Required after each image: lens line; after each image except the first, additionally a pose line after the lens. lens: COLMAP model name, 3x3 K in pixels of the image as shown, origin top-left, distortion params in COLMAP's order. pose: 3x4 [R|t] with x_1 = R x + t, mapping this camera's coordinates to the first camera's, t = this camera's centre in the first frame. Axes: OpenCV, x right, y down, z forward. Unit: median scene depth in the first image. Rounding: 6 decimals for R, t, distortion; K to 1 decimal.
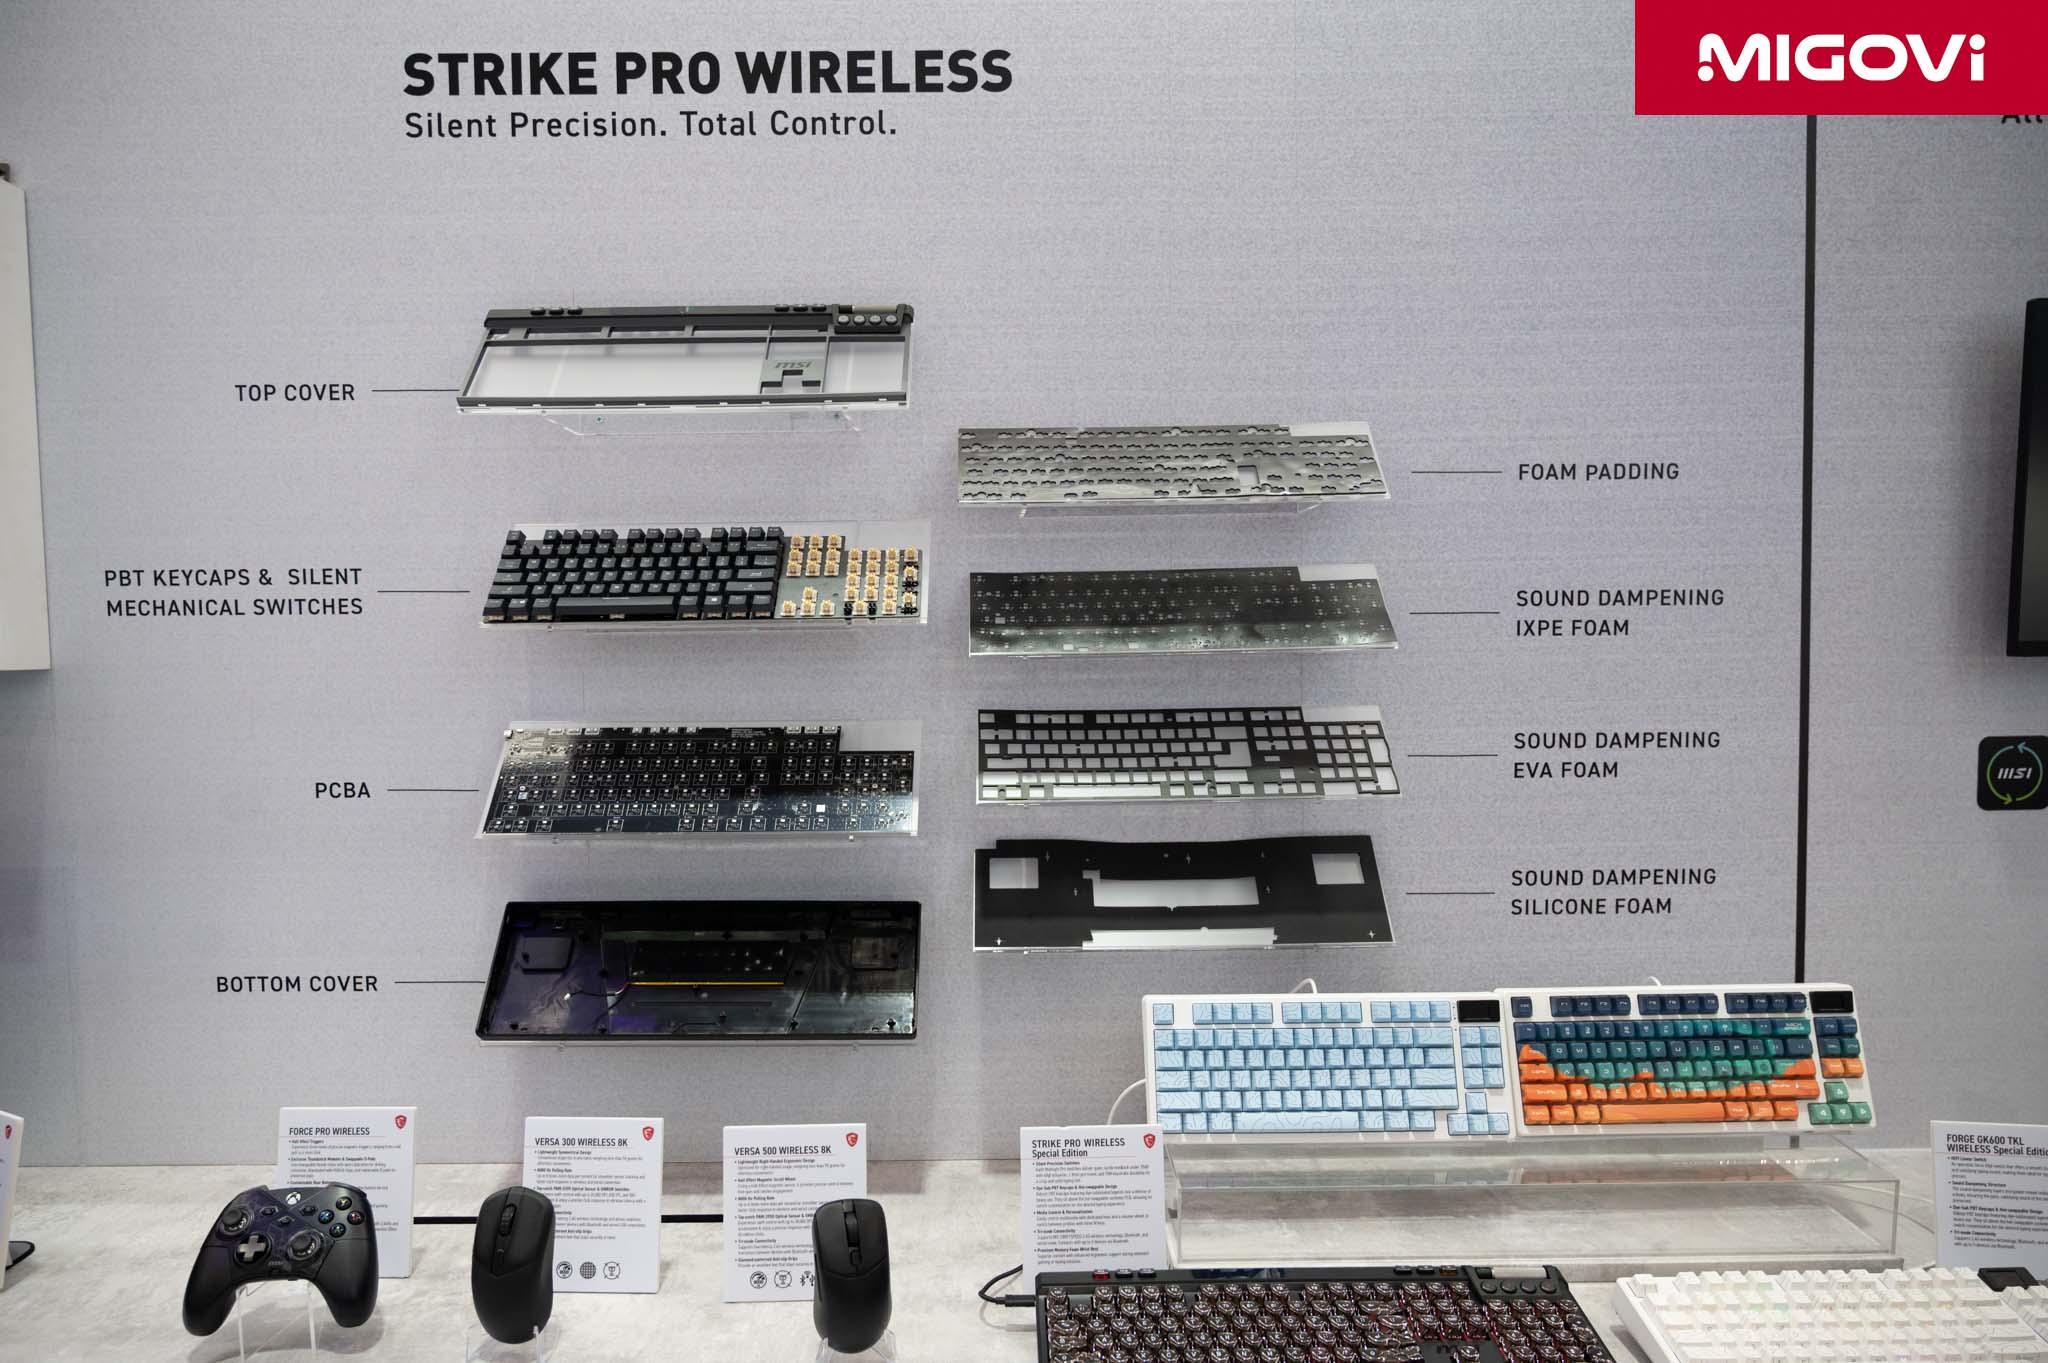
lens RADIAL K [[1406.9, 0, 1015.7], [0, 1406.9, 683.0], [0, 0, 1]] dist [-0.000974, -0.000260]
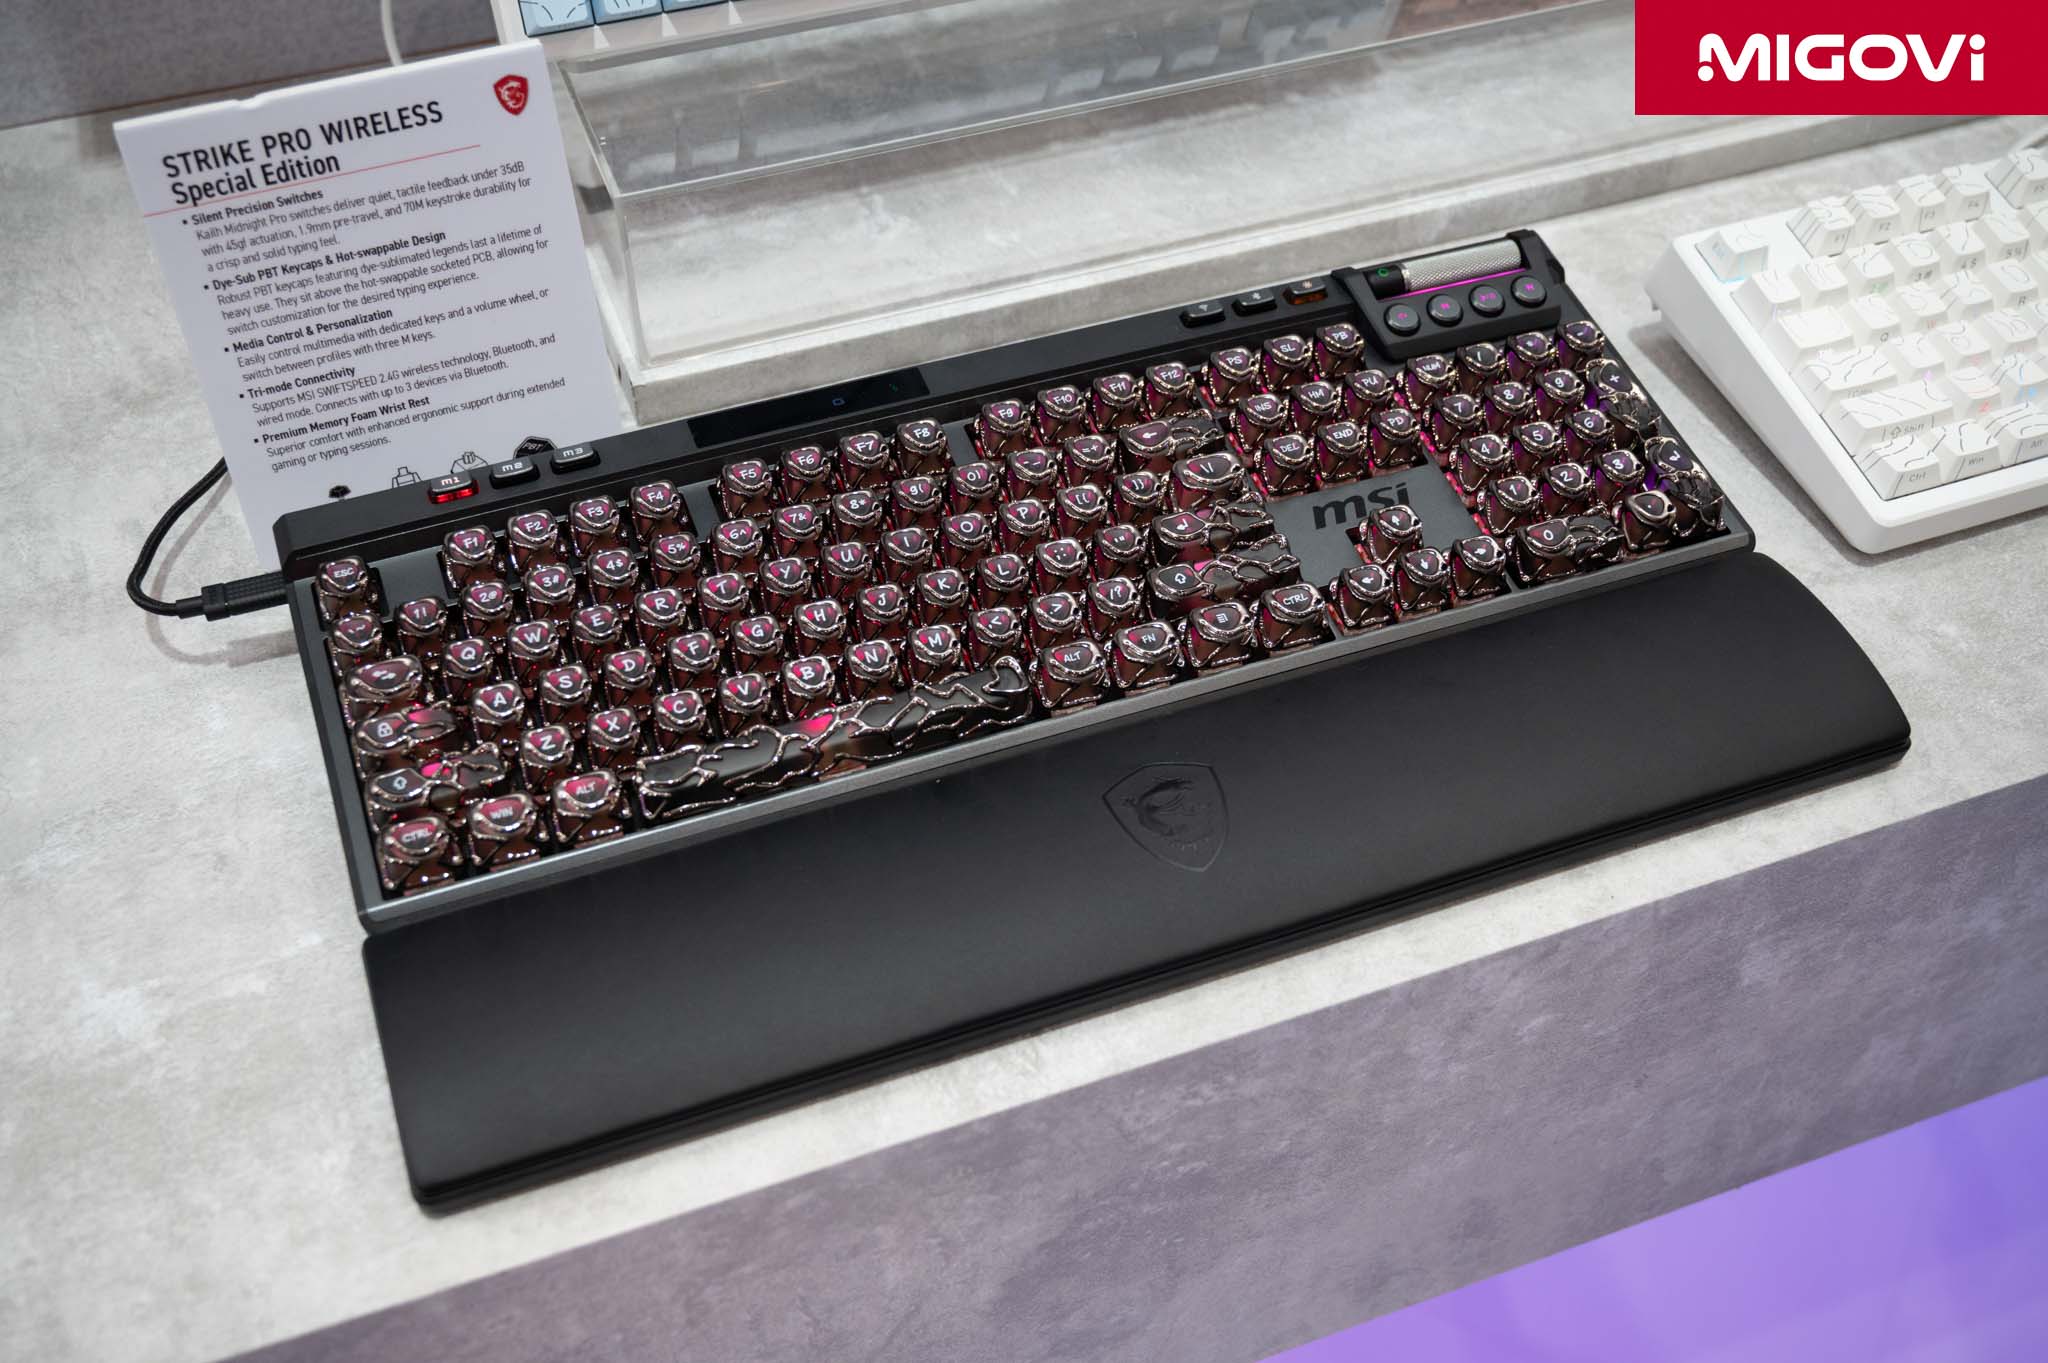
lens RADIAL K [[2058.9, 0, 1015.0], [0, 2058.9, 690.3], [0, 0, 1]] dist [-0.011247, 0.000000]
pose [[0.938497, -0.246751, 0.241533, 0.053484], [0.015109, 0.728188, 0.685211, 0.088002], [-0.344958, -0.639418, 0.687130, 0.521797]]
